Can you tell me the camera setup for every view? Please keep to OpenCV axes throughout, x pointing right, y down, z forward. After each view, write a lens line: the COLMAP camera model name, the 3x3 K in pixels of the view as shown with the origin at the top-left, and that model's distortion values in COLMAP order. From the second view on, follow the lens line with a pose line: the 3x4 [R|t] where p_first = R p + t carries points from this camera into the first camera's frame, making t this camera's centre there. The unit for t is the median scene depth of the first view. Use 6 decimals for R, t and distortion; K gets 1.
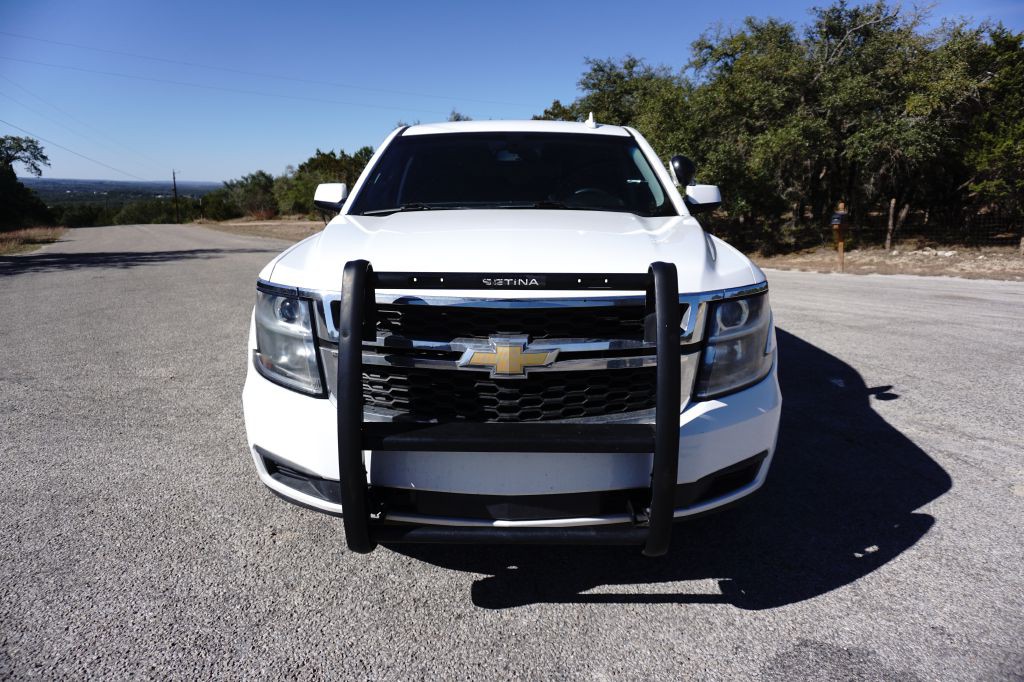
lens RADIAL K [[666.5, 0, 520.1], [0, 666.5, 340.2], [0, 0, 1]] dist [-0.033879, 0.023053]
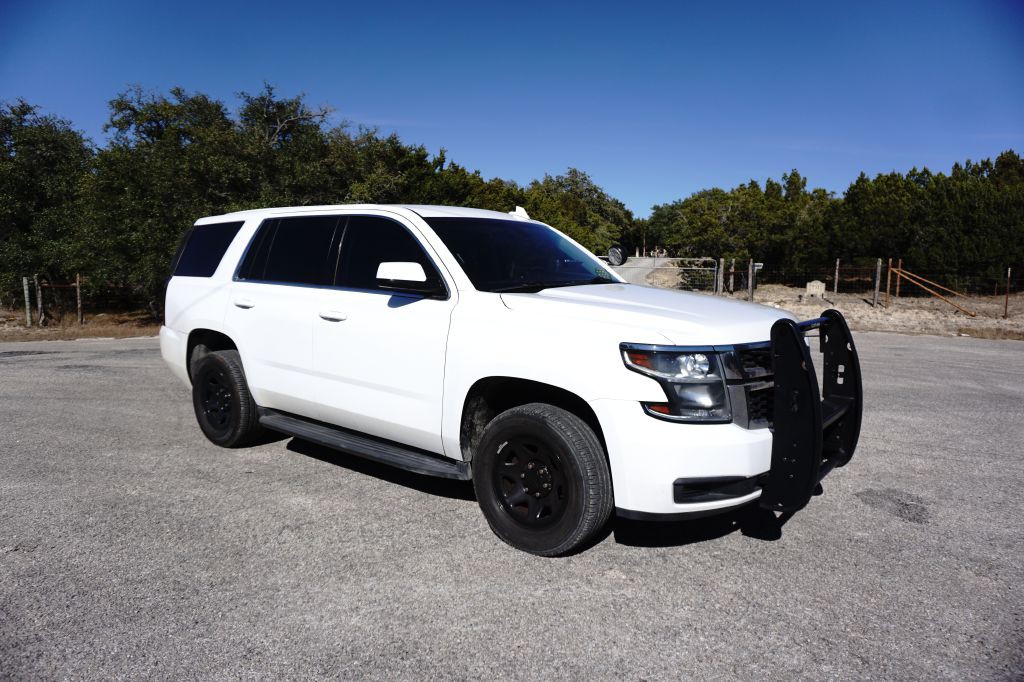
lens RADIAL K [[666.5, 0, 510.1], [0, 666.5, 340.3], [0, 0, 1]] dist [-0.033879, 0.023053]
pose [[0.614588, -0.084138, 0.784348, -0.173645], [0.160567, 0.986823, -0.019957, -0.013250], [-0.772334, 0.138206, 0.620000, 0.050113]]
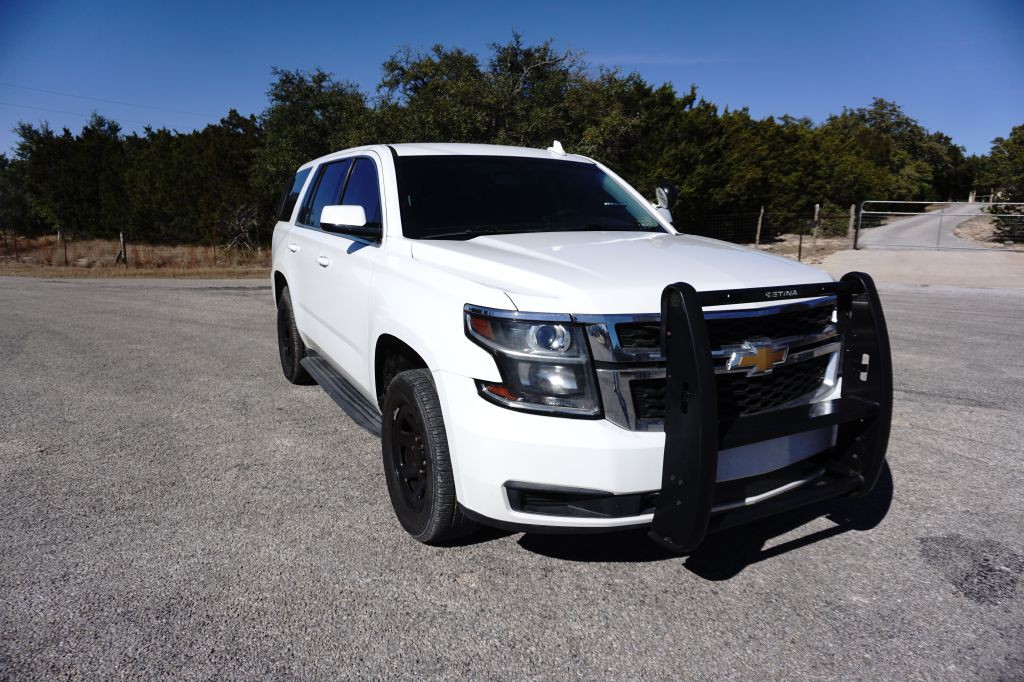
lens RADIAL K [[666.5, 0, 513.8], [0, 666.5, 340.5], [0, 0, 1]] dist [-0.033879, 0.023053]
pose [[0.880659, -0.087812, 0.465541, -0.093024], [0.097331, 0.995246, 0.003607, -0.005058], [-0.463644, 0.042135, 0.885019, 0.014651]]
